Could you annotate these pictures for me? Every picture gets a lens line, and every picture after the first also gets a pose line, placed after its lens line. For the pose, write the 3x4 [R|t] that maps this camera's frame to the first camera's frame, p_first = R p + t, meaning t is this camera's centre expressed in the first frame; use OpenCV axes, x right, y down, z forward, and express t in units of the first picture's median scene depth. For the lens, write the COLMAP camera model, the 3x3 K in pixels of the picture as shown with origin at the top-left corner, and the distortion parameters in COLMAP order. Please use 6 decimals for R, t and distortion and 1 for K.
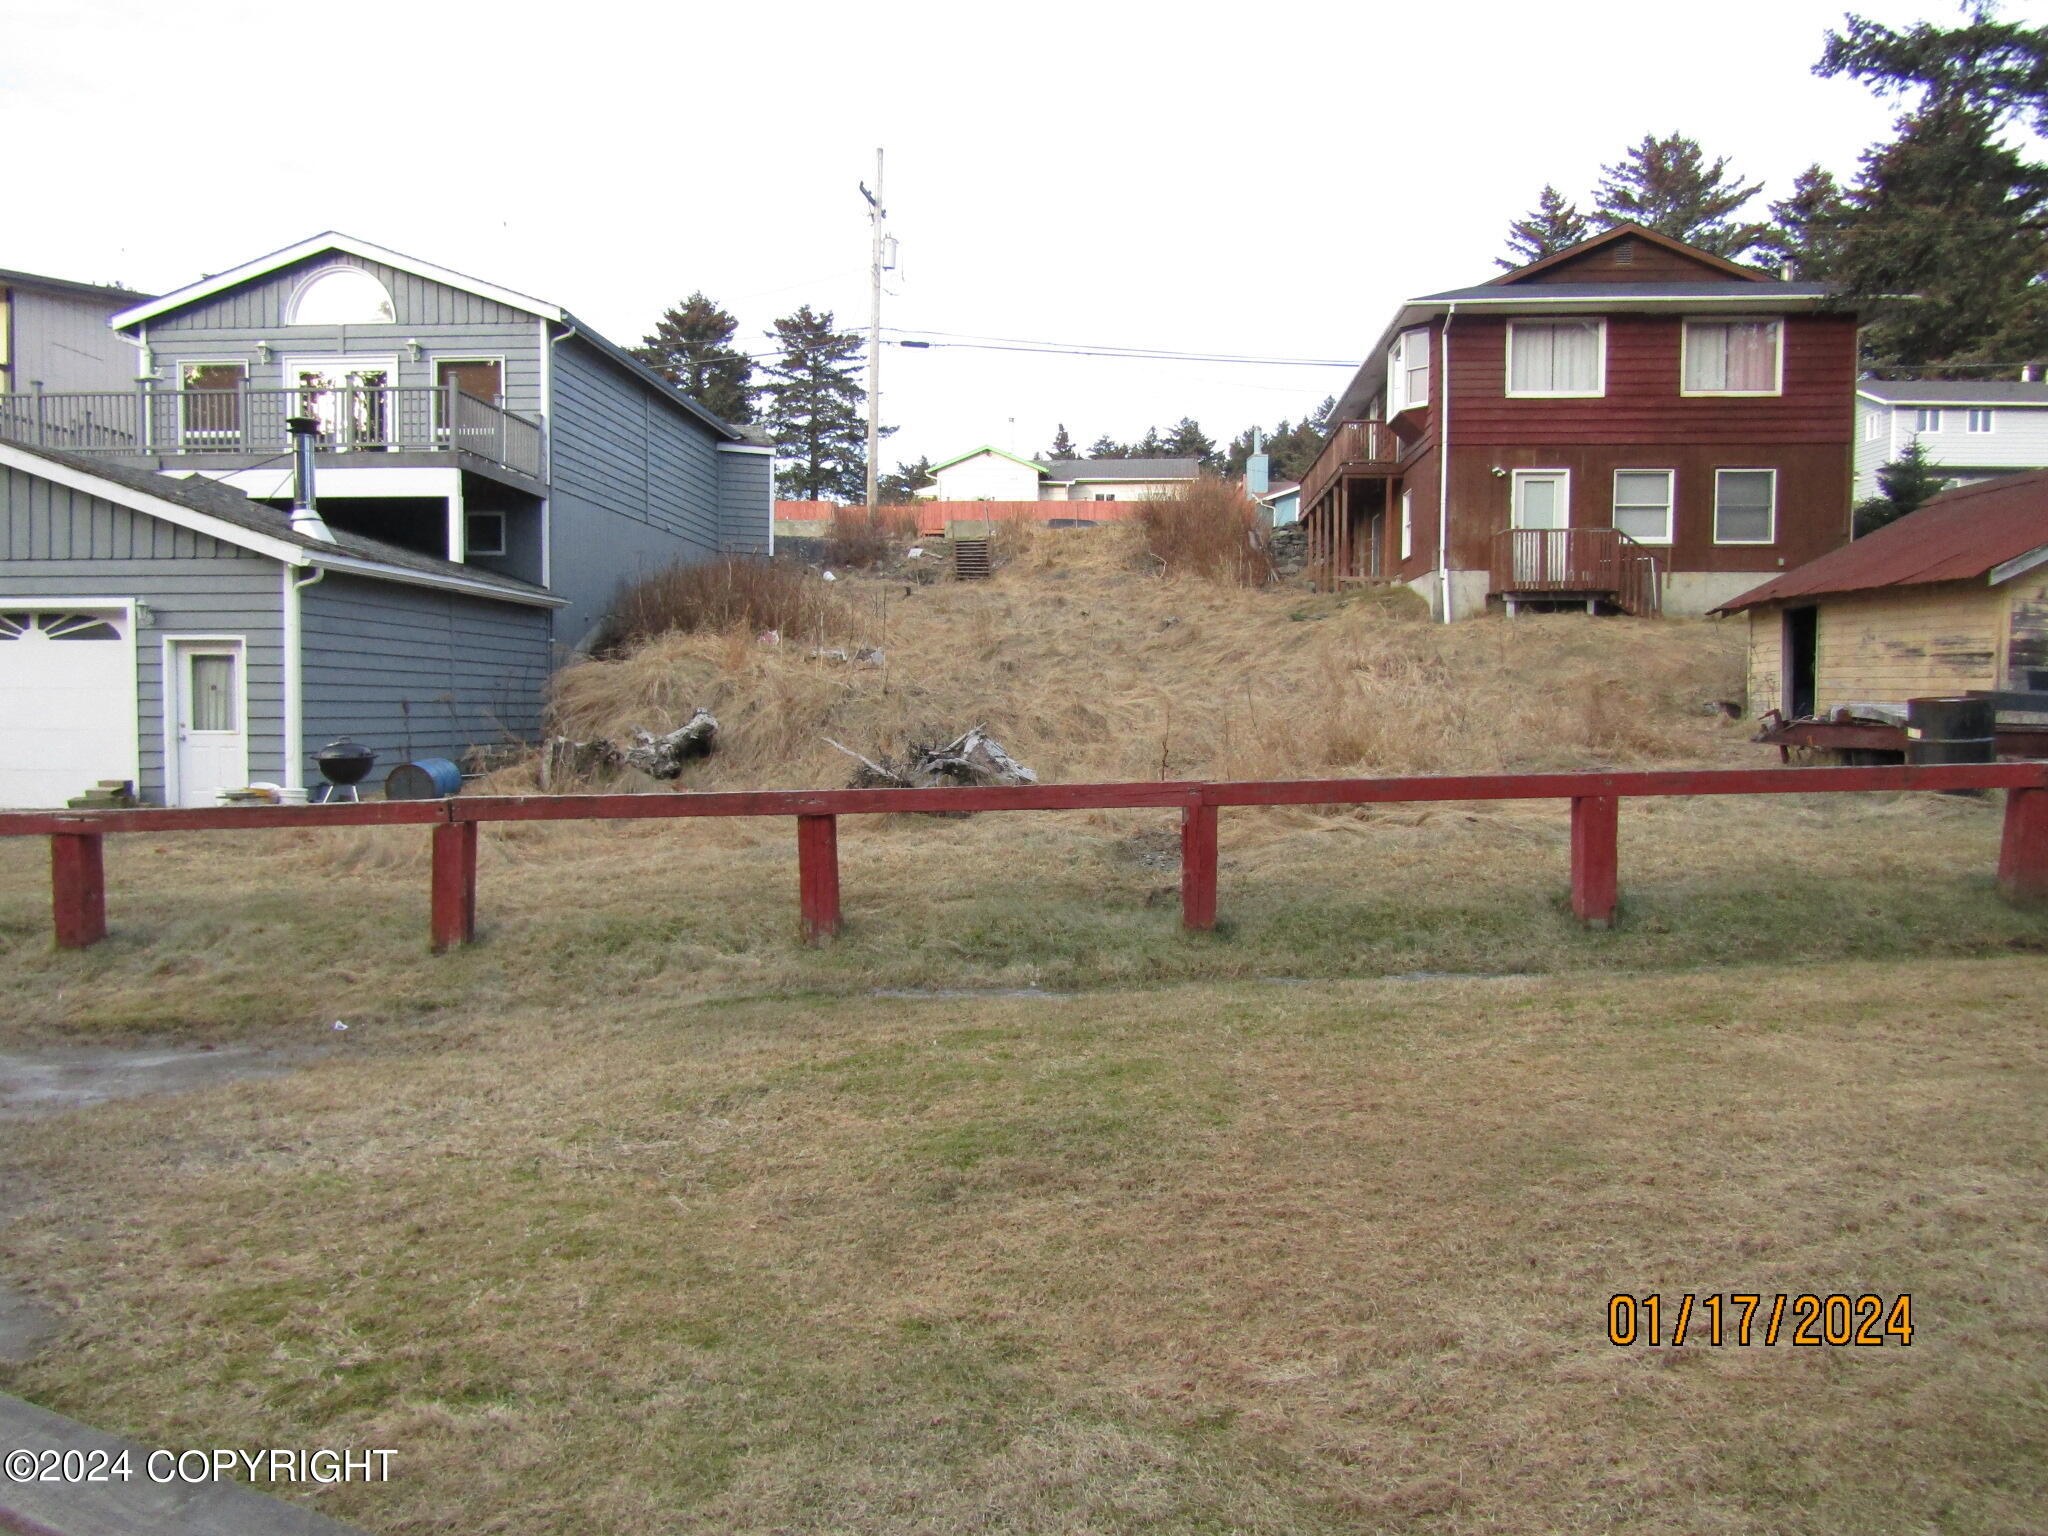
lens RADIAL K [[1459.2, 0, 1024.0], [0, 1459.2, 768.0], [0, 0, 1]] dist [-0.005995, 0.001679]
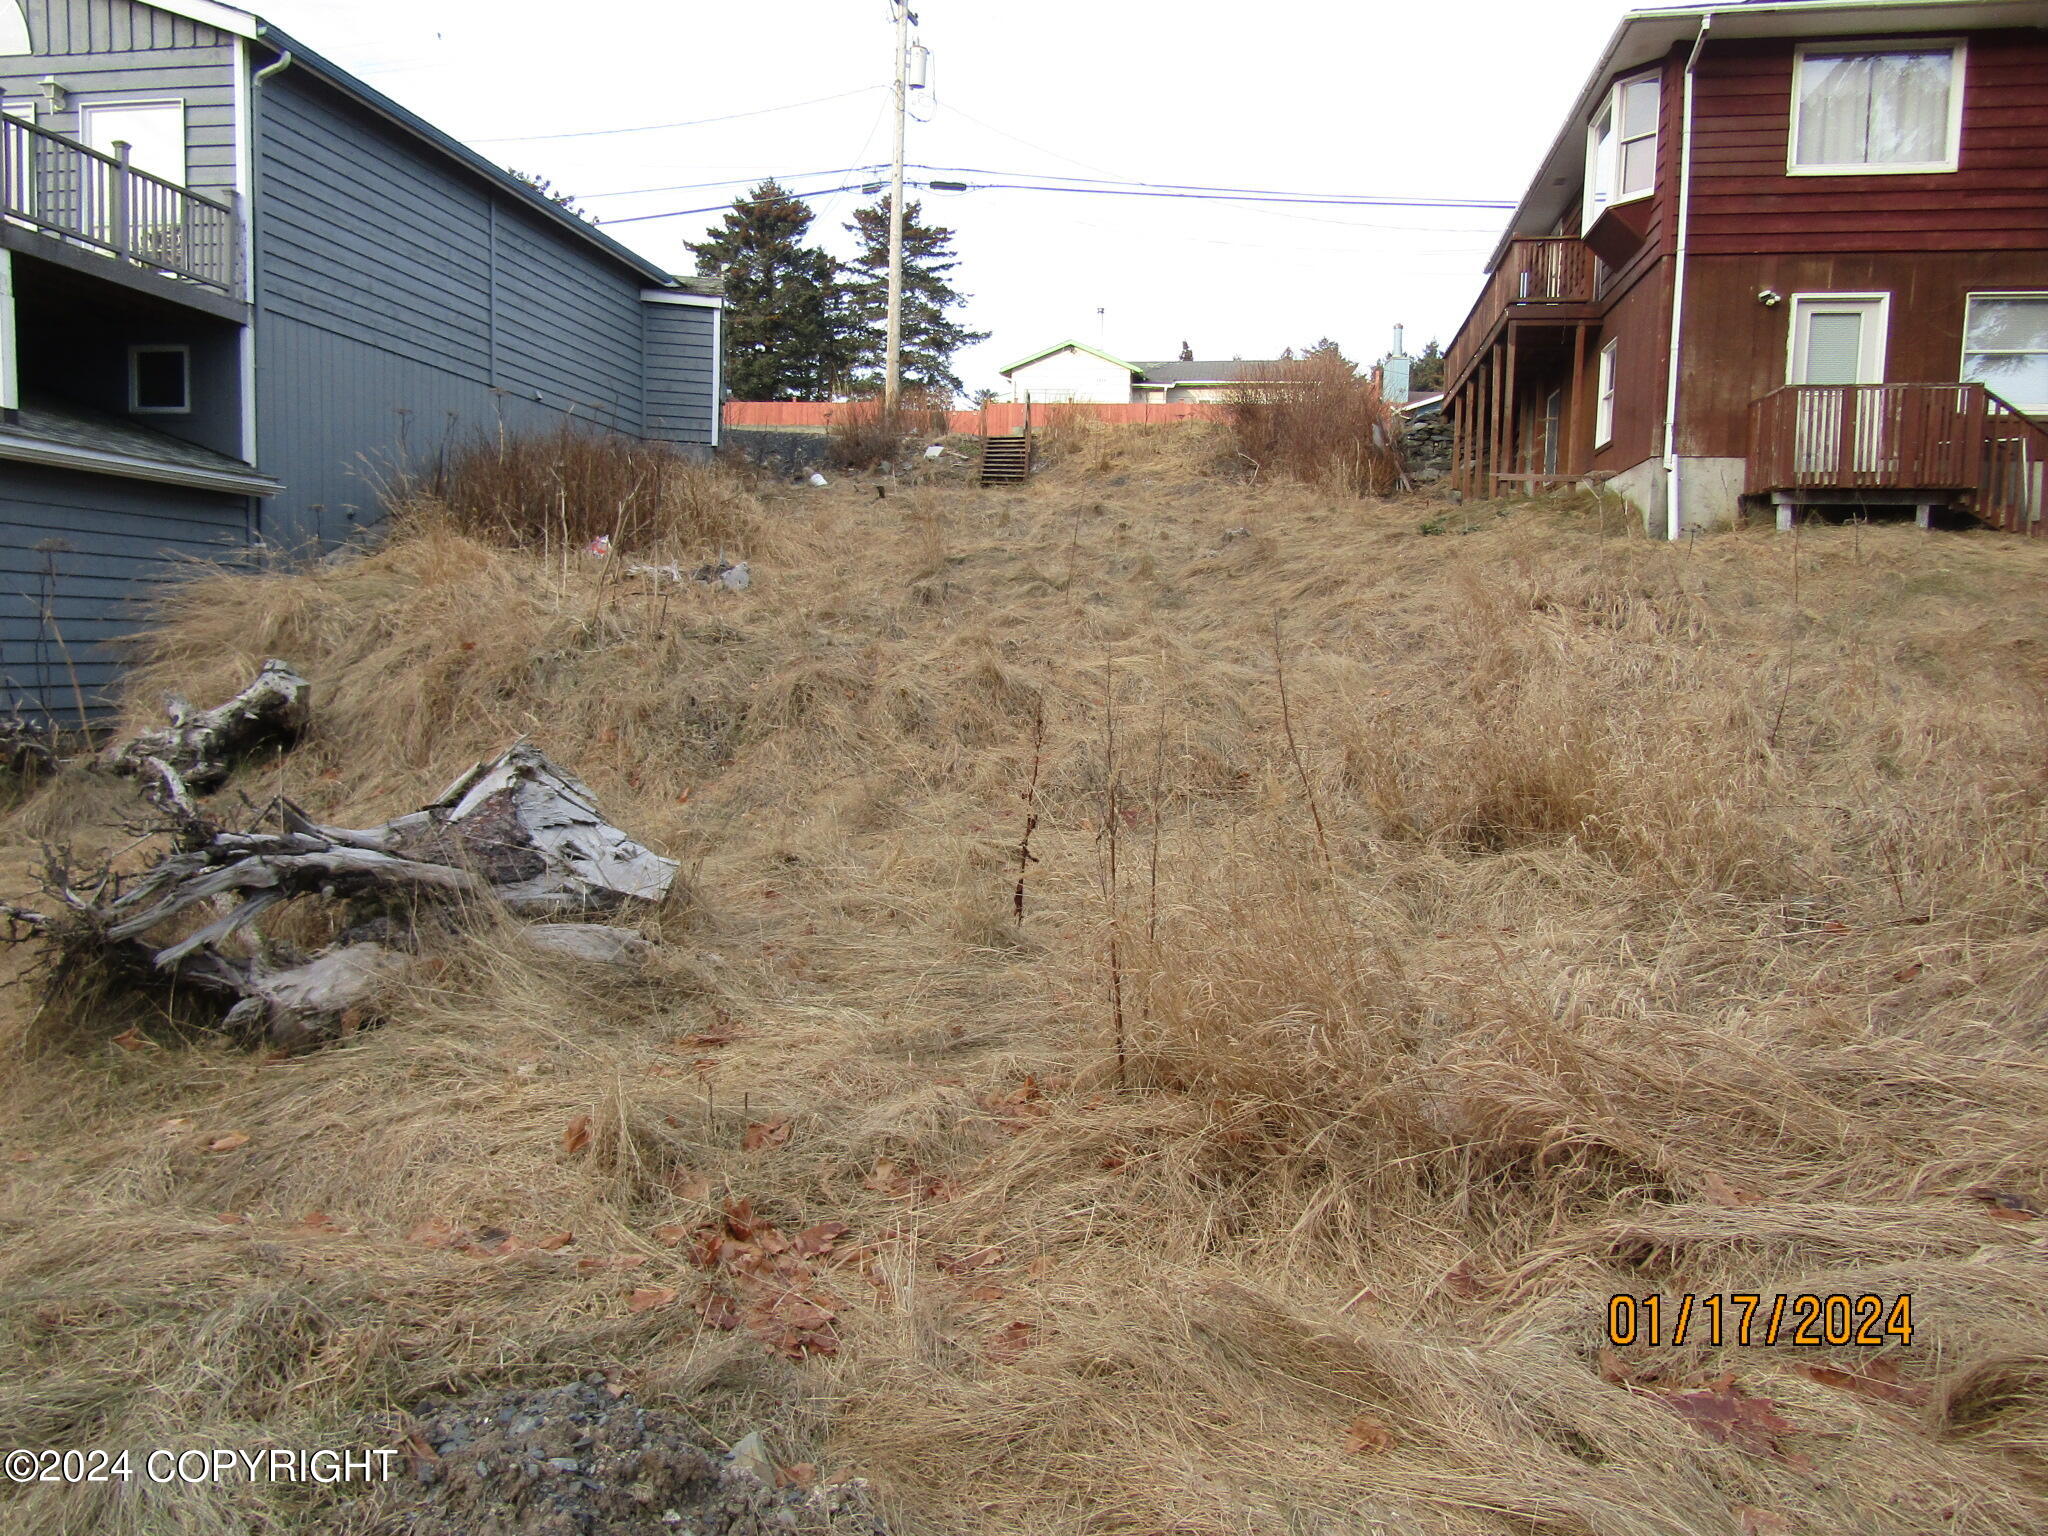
lens RADIAL K [[1459.2, 0, 1024.0], [0, 1459.2, 768.0], [0, 0, 1]] dist [-0.005995, 0.001679]
pose [[0.995712, 0.026692, -0.088576, 0.063550], [-0.022935, 0.998805, 0.043157, -0.020235], [0.089623, -0.040941, 0.995134, 0.316262]]
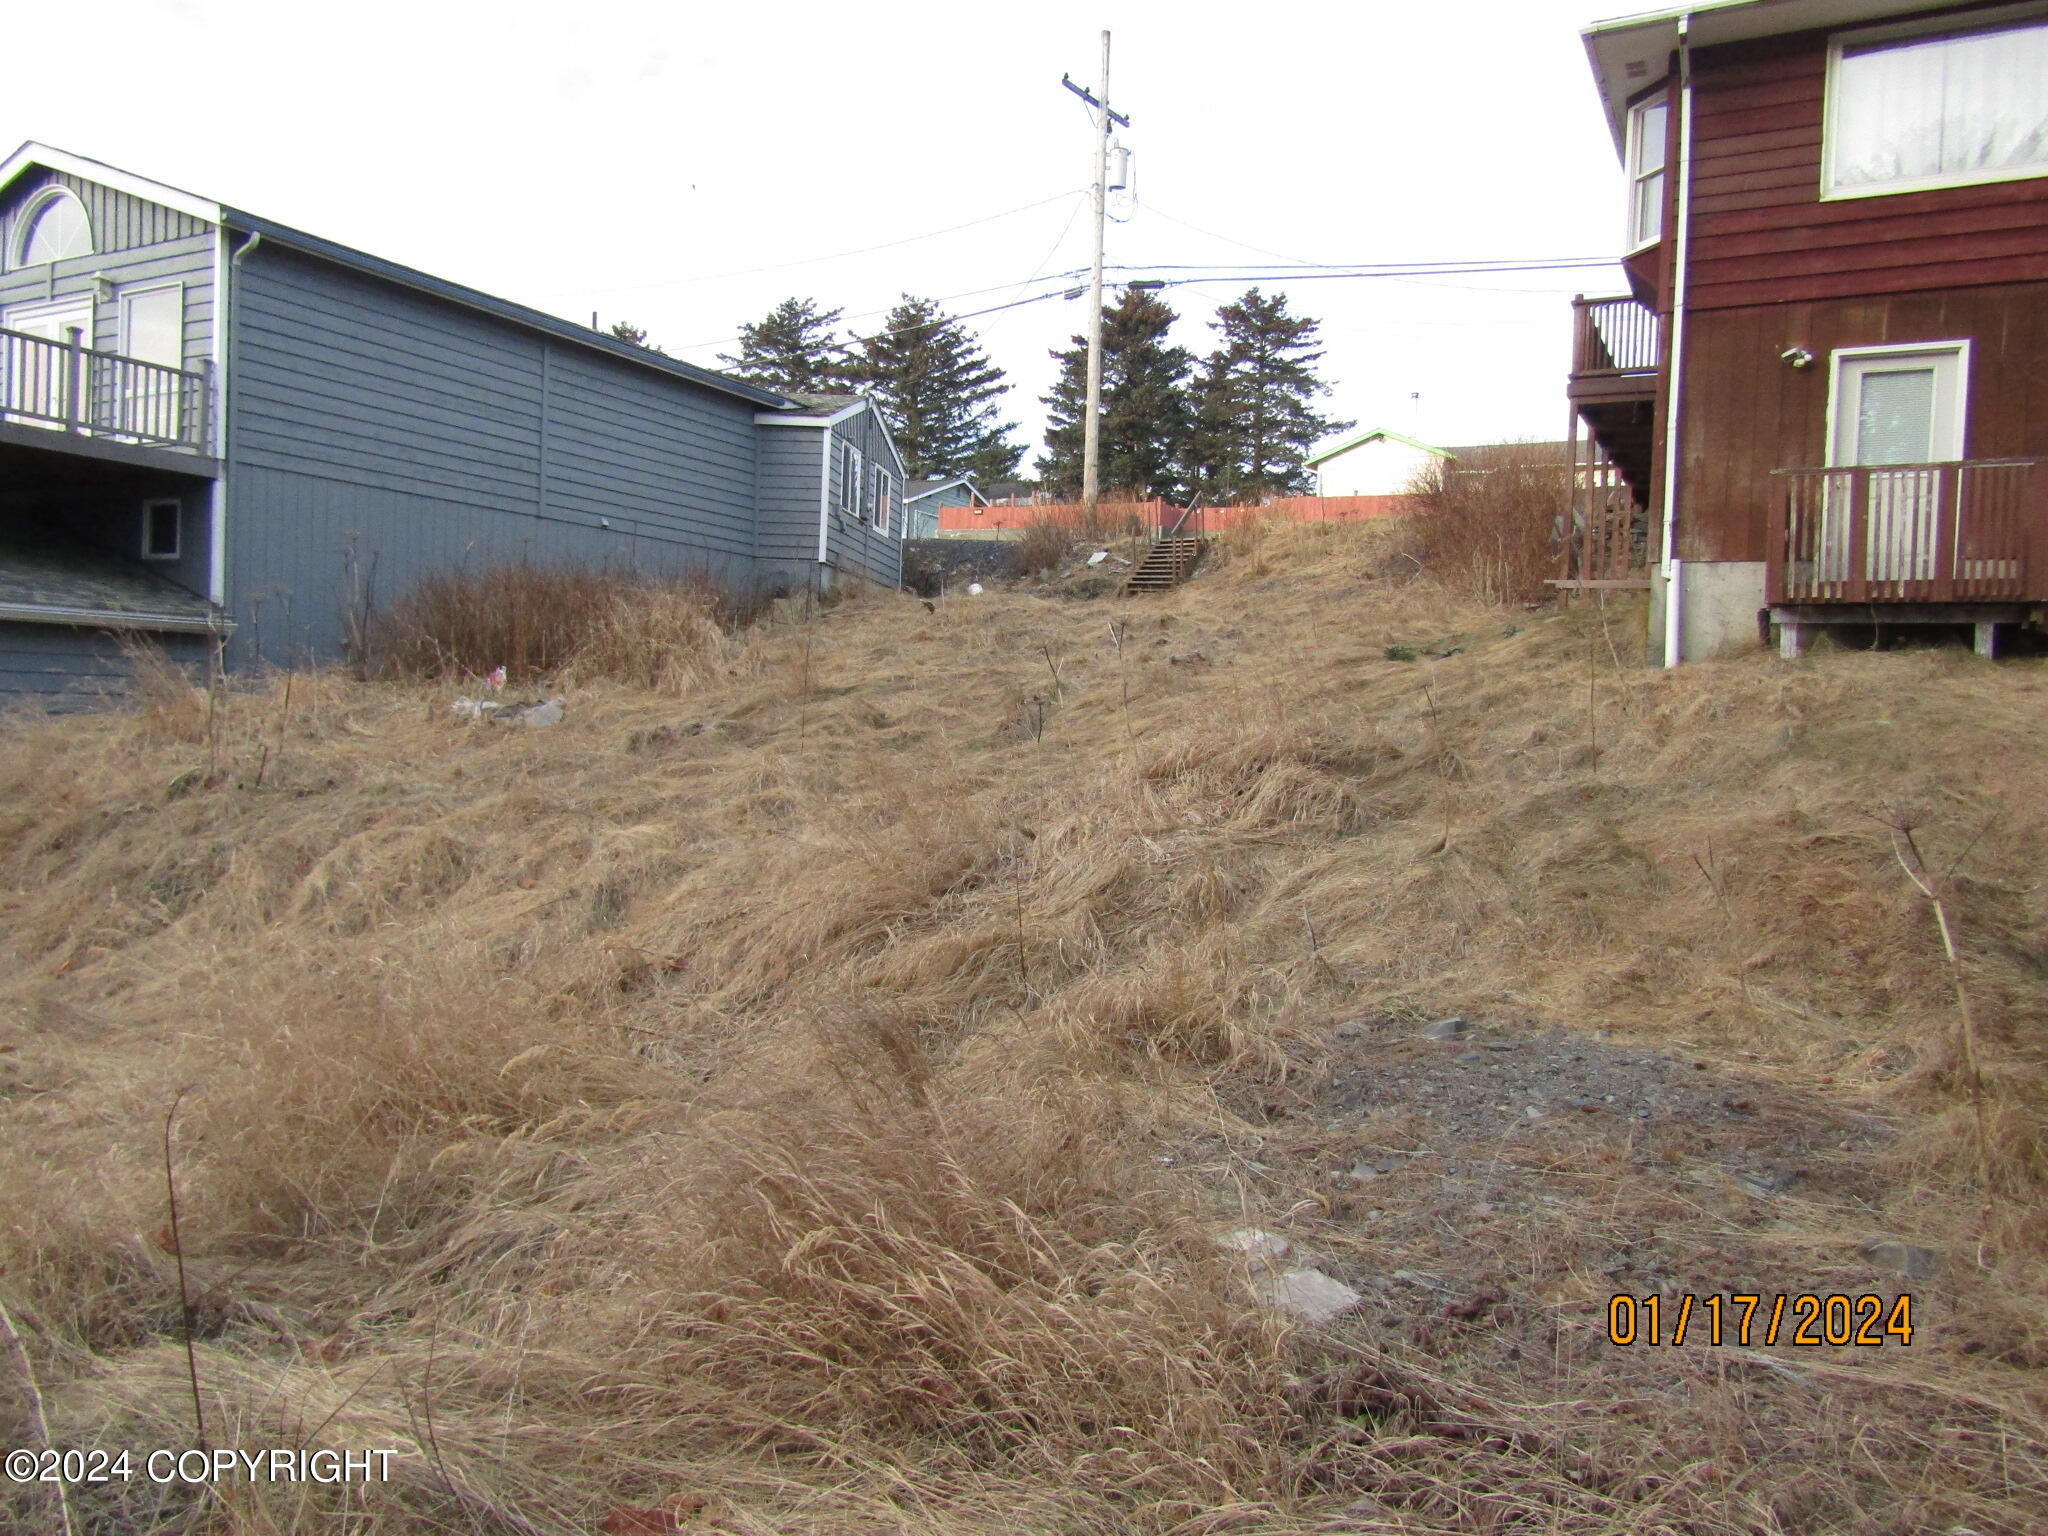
lens RADIAL K [[1459.2, 0, 1024.0], [0, 1459.2, 768.0], [0, 0, 1]] dist [-0.005995, 0.001679]
pose [[0.916504, 0.041154, -0.397903, 0.264400], [-0.046857, 0.998891, -0.004615, -0.048763], [0.397271, 0.022874, 0.917416, 0.421589]]
